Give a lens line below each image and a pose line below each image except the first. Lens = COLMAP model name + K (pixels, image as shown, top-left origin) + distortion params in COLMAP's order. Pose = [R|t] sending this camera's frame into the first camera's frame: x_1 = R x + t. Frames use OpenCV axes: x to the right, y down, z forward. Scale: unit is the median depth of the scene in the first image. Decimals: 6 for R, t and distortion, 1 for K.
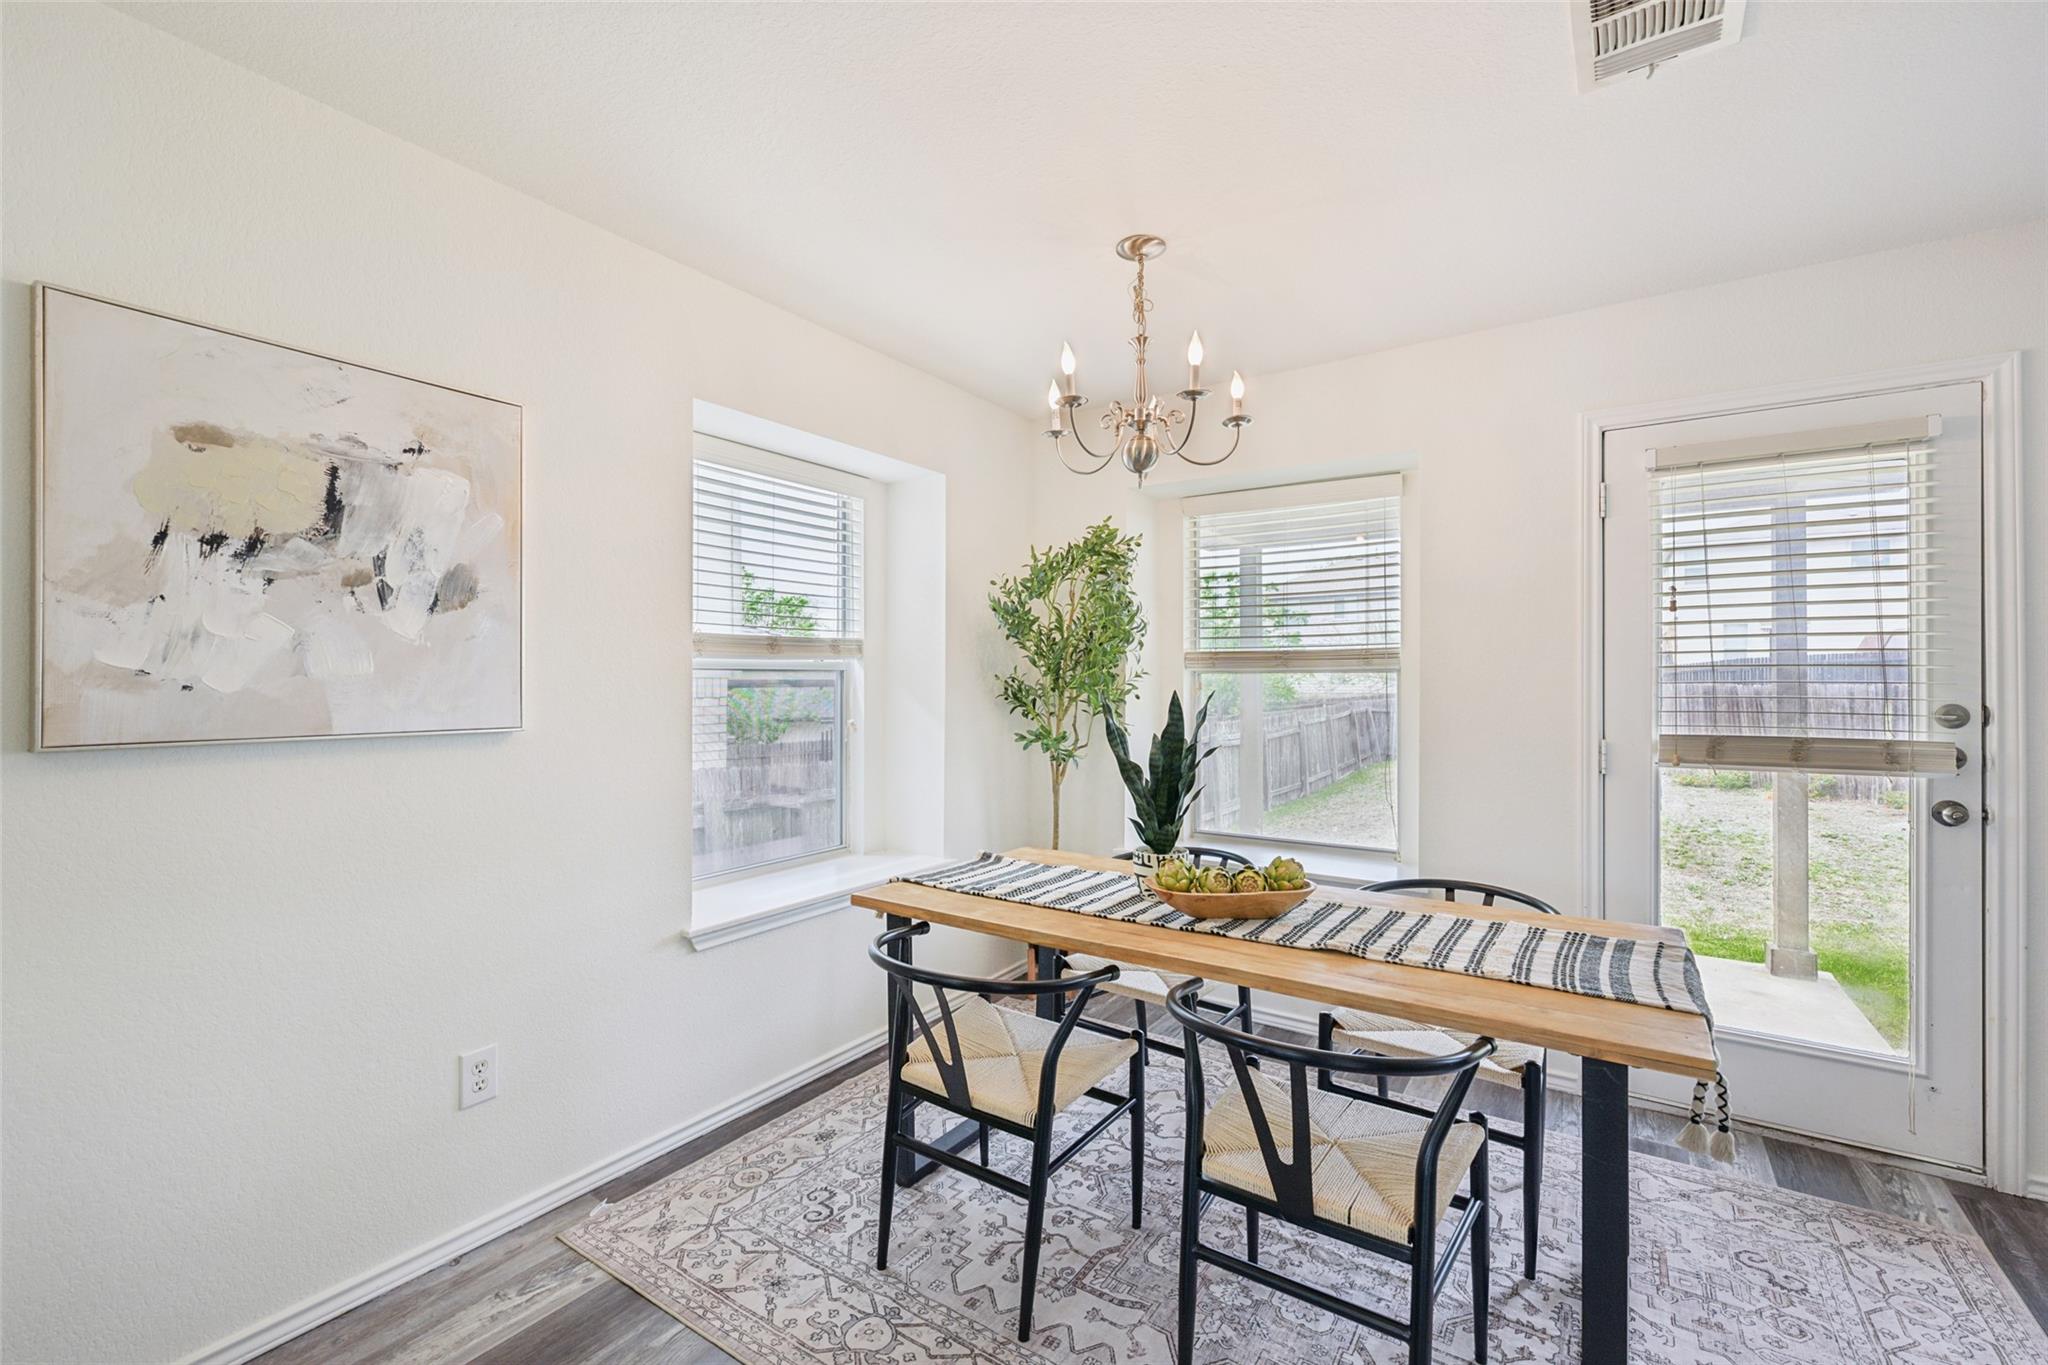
lens RADIAL K [[867.6, 0, 1024.0], [0, 867.6, 682.5], [0, 0, 1]] dist [-0.001613, -0.000140]
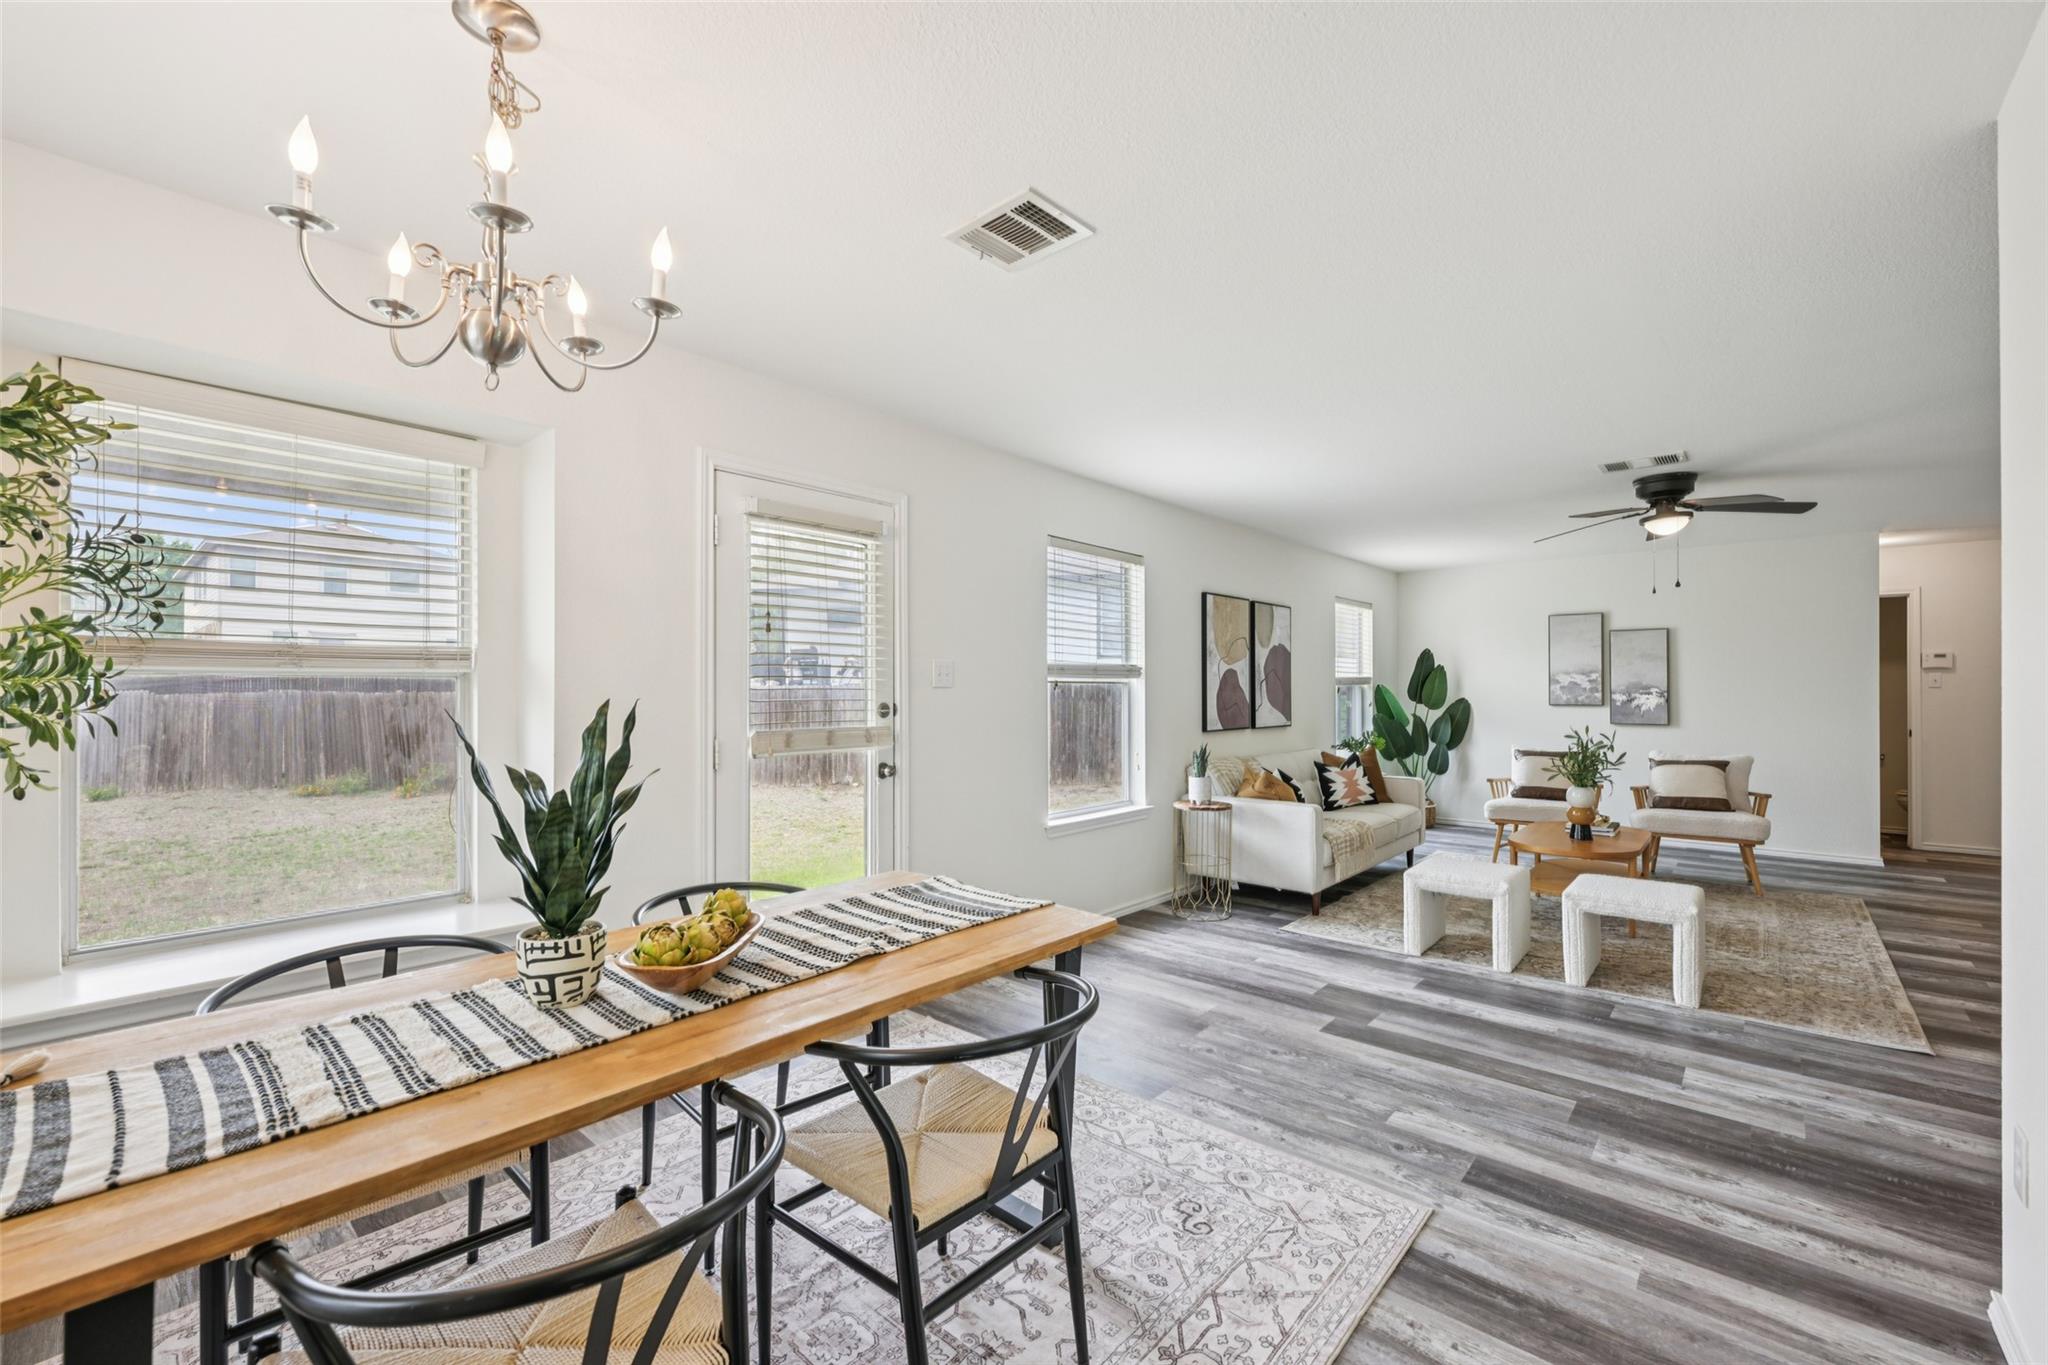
lens RADIAL K [[852.7, 0, 1024.0], [0, 852.7, 682.5], [0, 0, 1]] dist [0.002543, 0.000224]
pose [[0.123328, 0.009533, 0.992320, -0.514471], [0.001133, 0.999952, -0.009747, 0.003723], [-0.992365, 0.002326, 0.123311, 0.603802]]
